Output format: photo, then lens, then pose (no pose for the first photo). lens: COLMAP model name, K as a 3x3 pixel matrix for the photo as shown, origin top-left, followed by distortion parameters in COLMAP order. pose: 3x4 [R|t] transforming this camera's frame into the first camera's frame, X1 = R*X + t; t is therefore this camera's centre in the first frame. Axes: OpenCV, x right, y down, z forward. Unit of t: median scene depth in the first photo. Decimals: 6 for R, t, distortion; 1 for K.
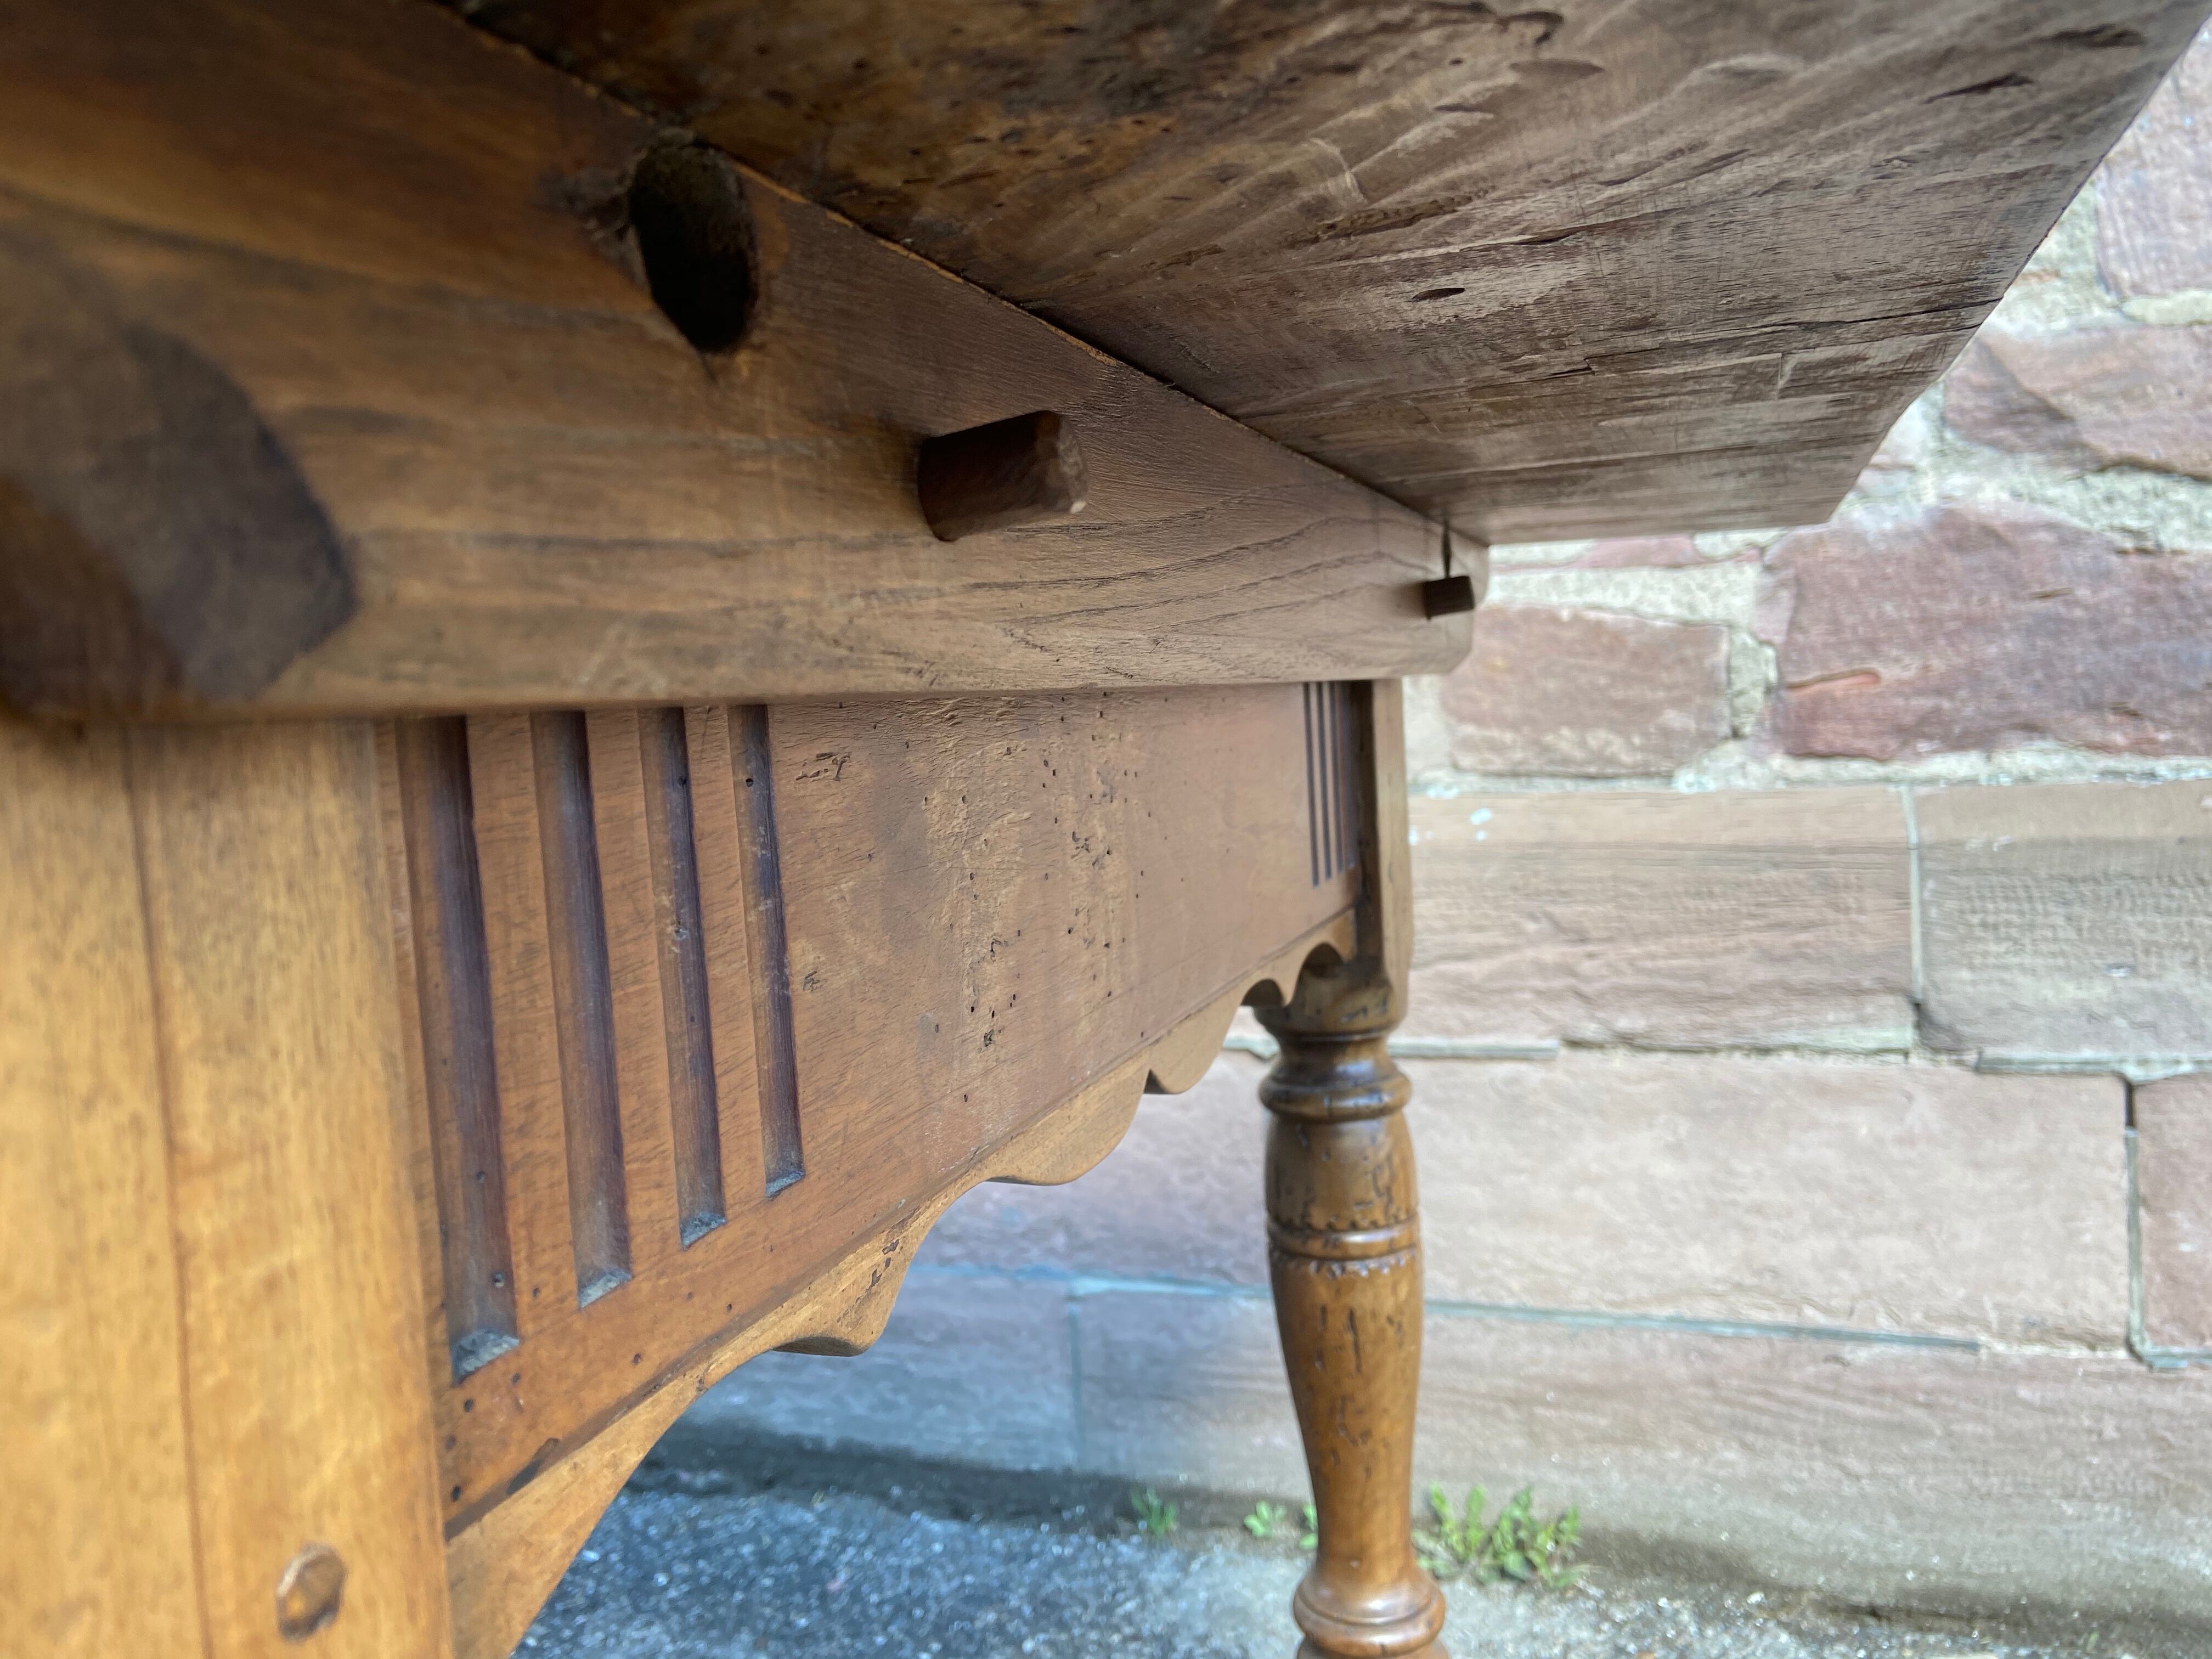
lens RADIAL K [[1688.4, 0, 1125.7], [0, 1688.4, 800.9], [0, 0, 1]] dist [0.113906, -0.149499]
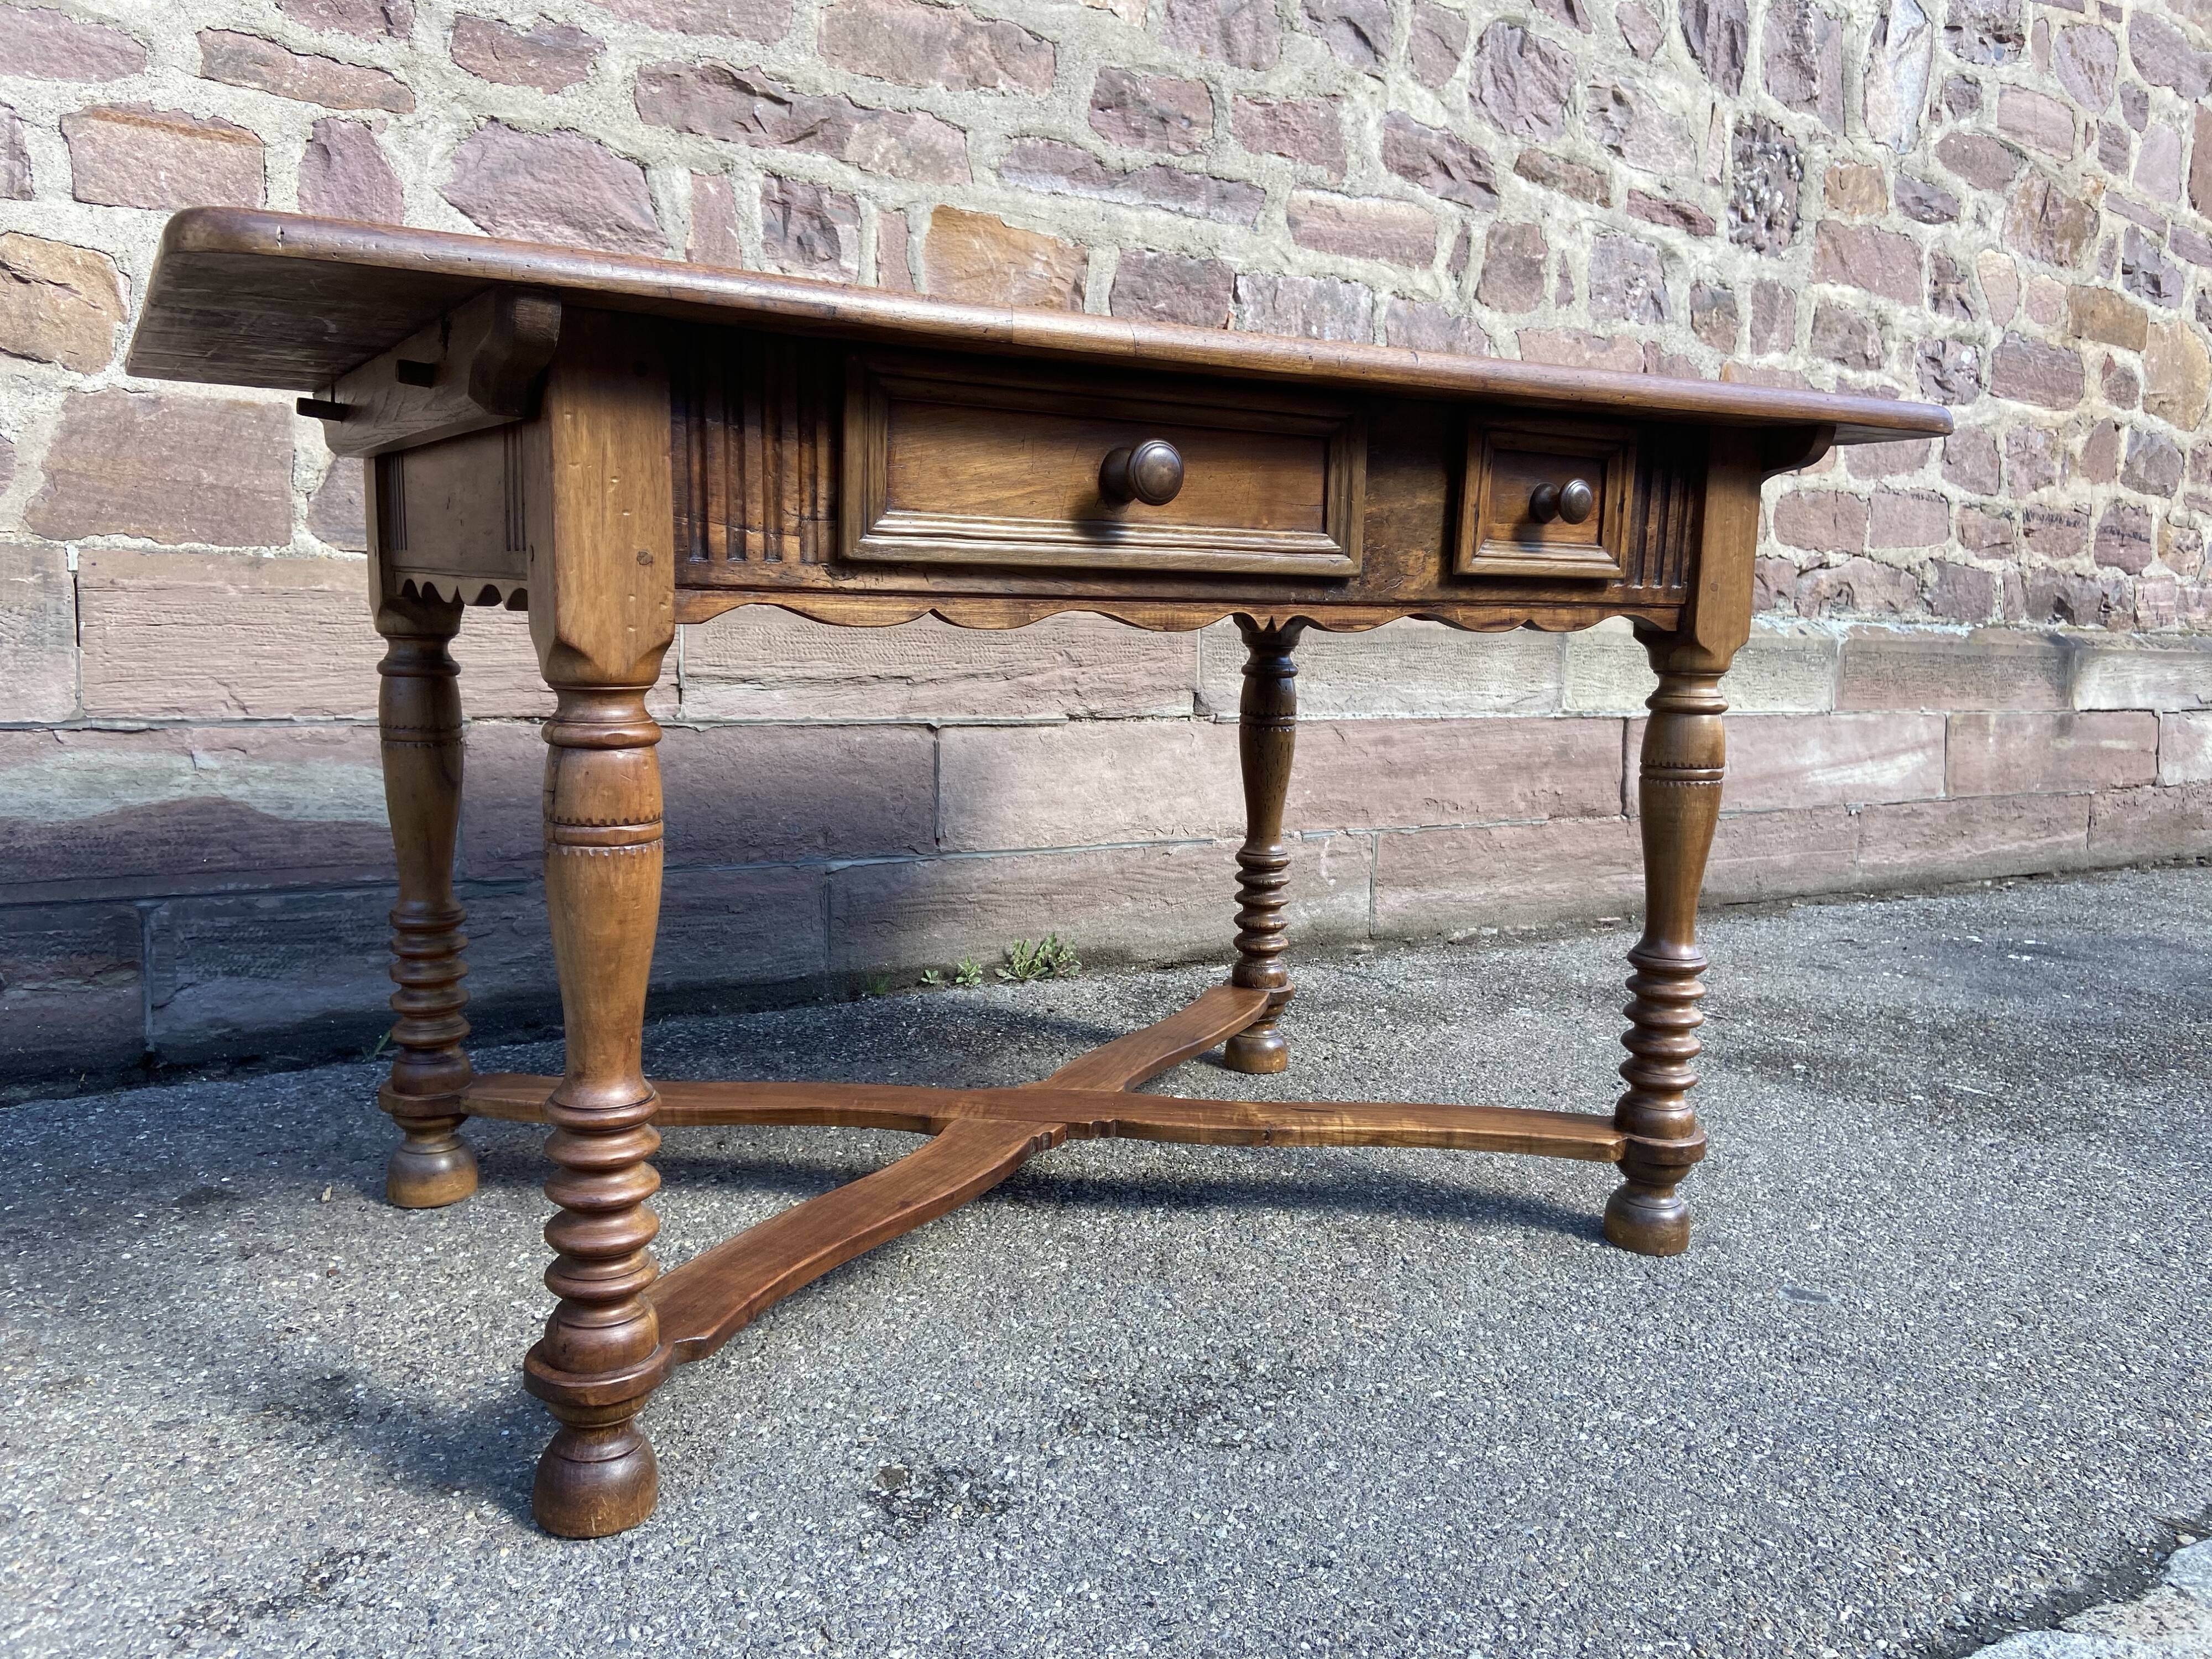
lens RADIAL K [[1676.4, 0, 1121.9], [0, 1676.4, 811.8], [0, 0, 1]] dist [0.126951, -0.166885]
pose [[0.633388, -0.027352, 0.773351, -1.284106], [-0.013339, 0.998841, 0.046252, 0.166163], [-0.773720, -0.039611, 0.632289, -0.326349]]
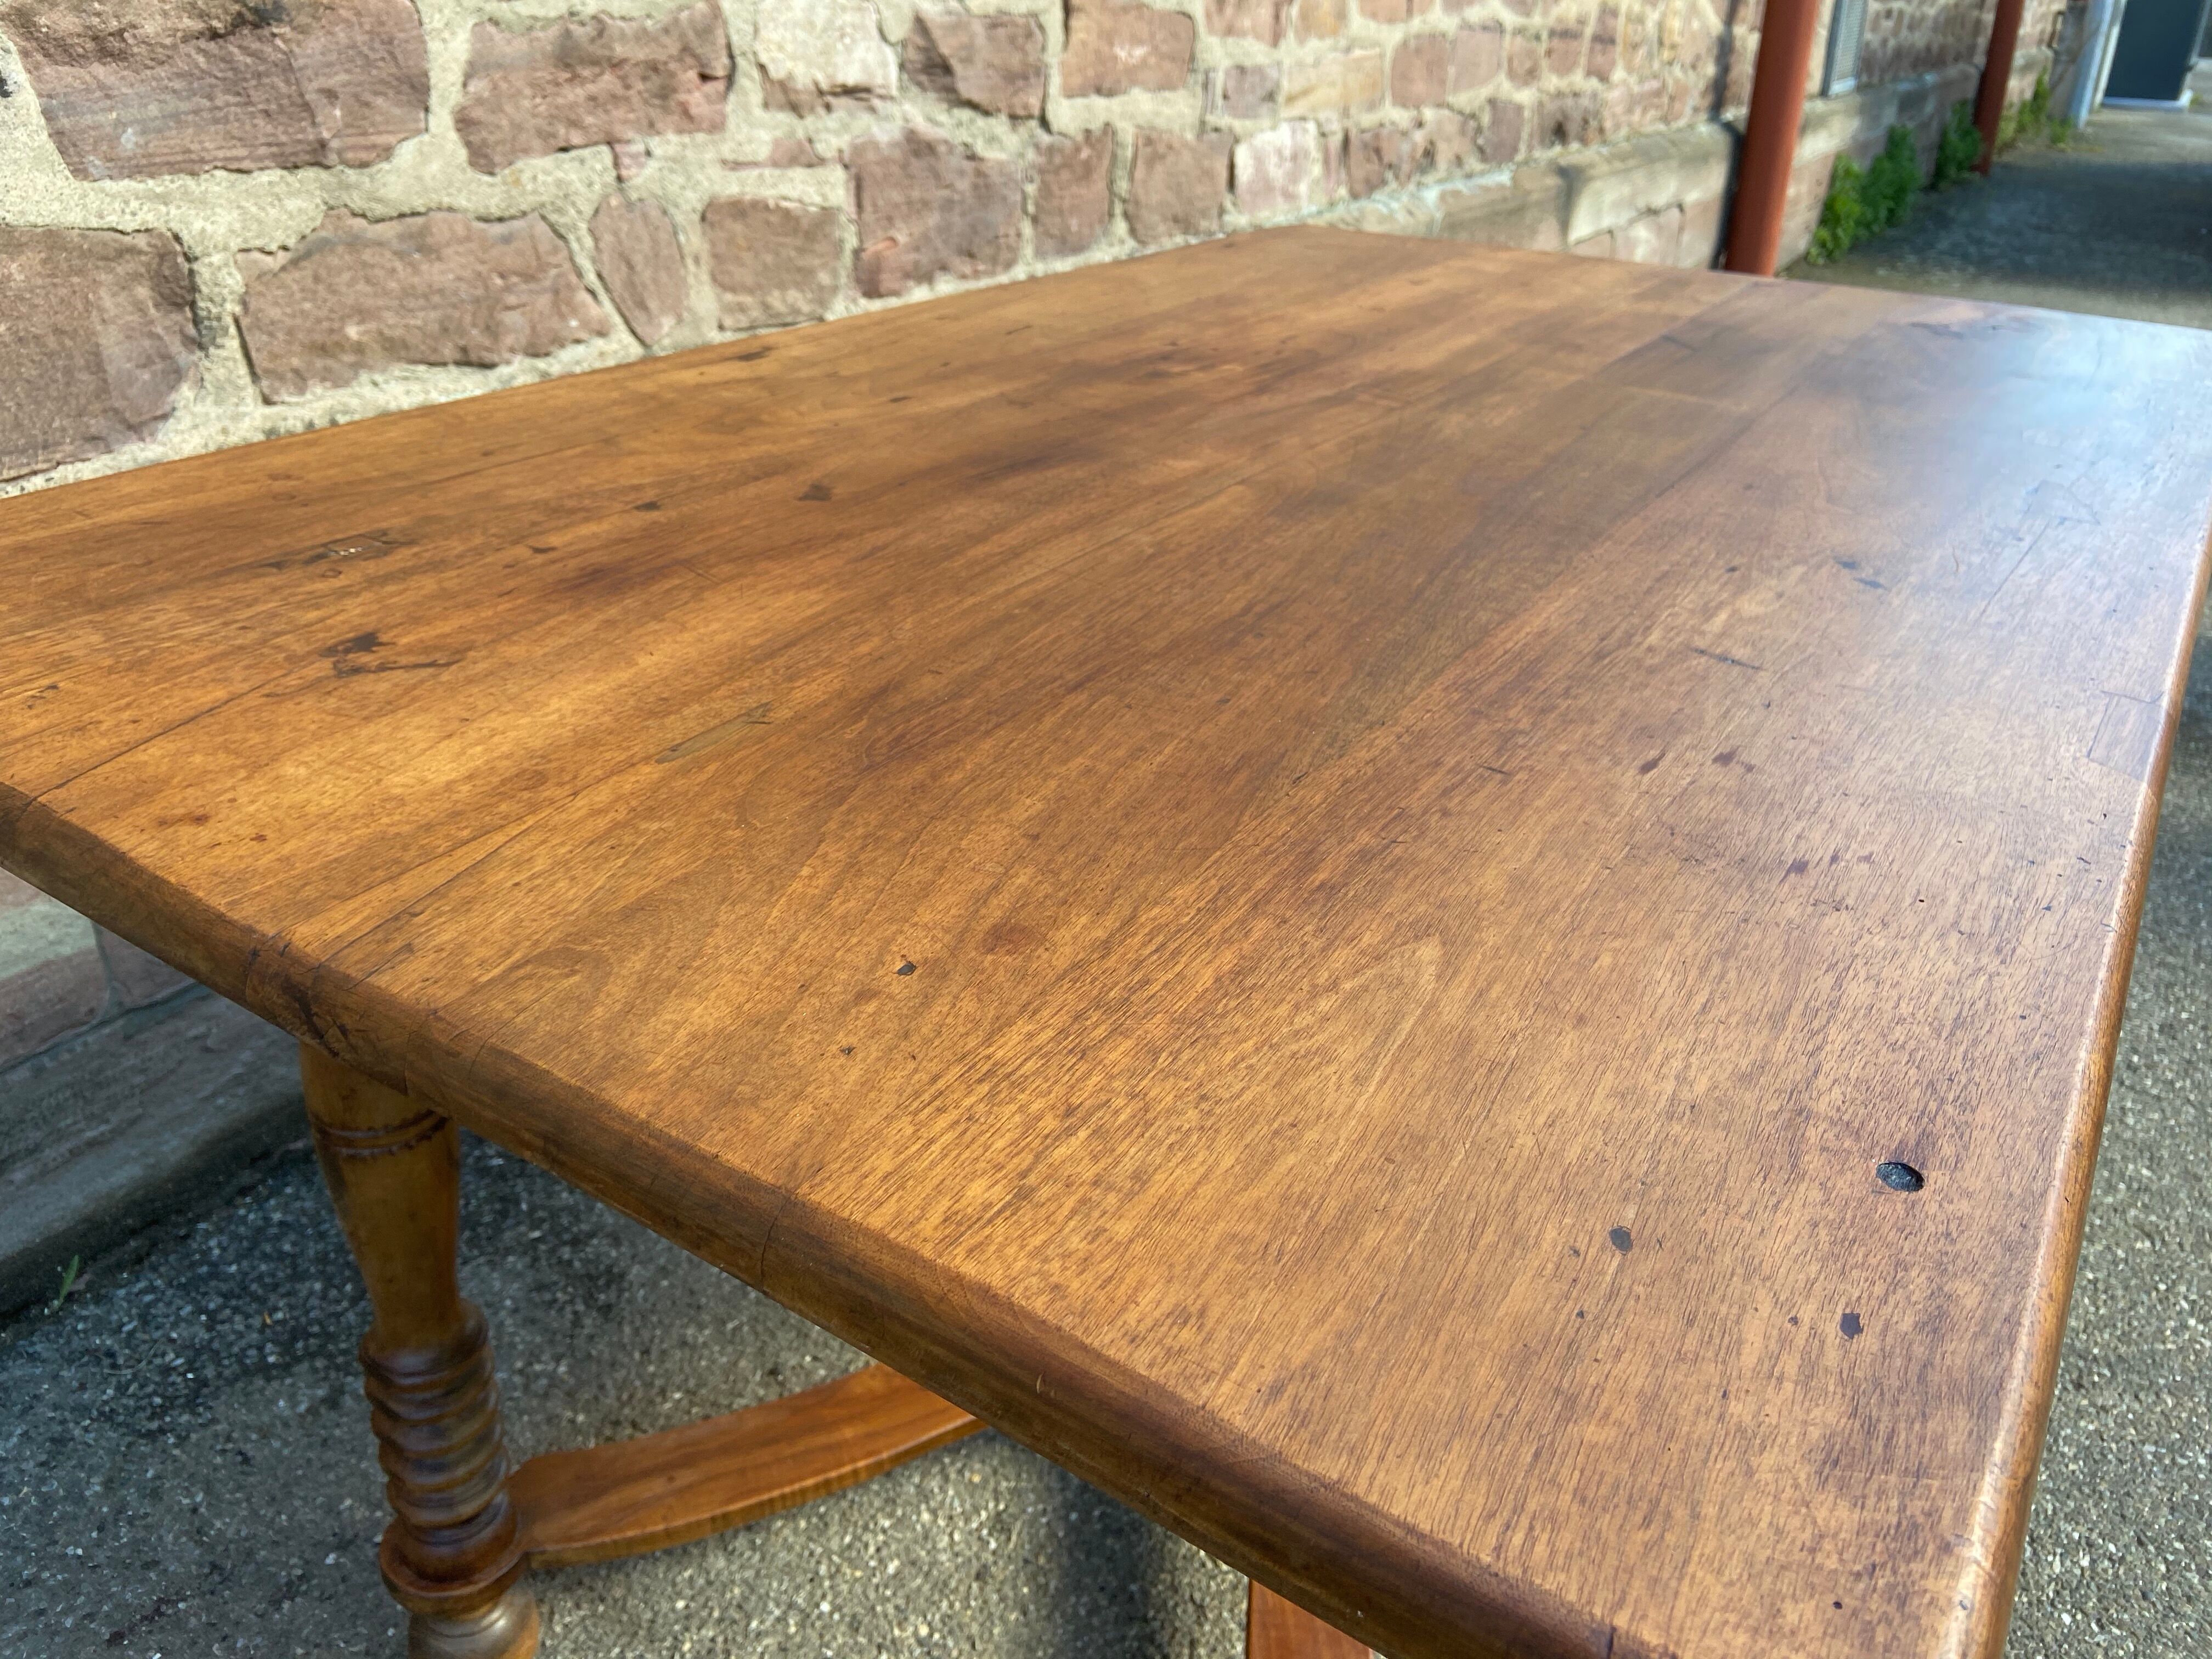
lens RADIAL K [[1676.4, 0, 1103.5], [0, 1676.4, 808.0], [0, 0, 1]] dist [0.126951, -0.166885]
pose [[0.230575, -0.389828, 0.891554, -1.164996], [0.002634, 0.916490, 0.400049, -0.224355], [-0.973051, -0.089893, 0.212347, 0.421729]]
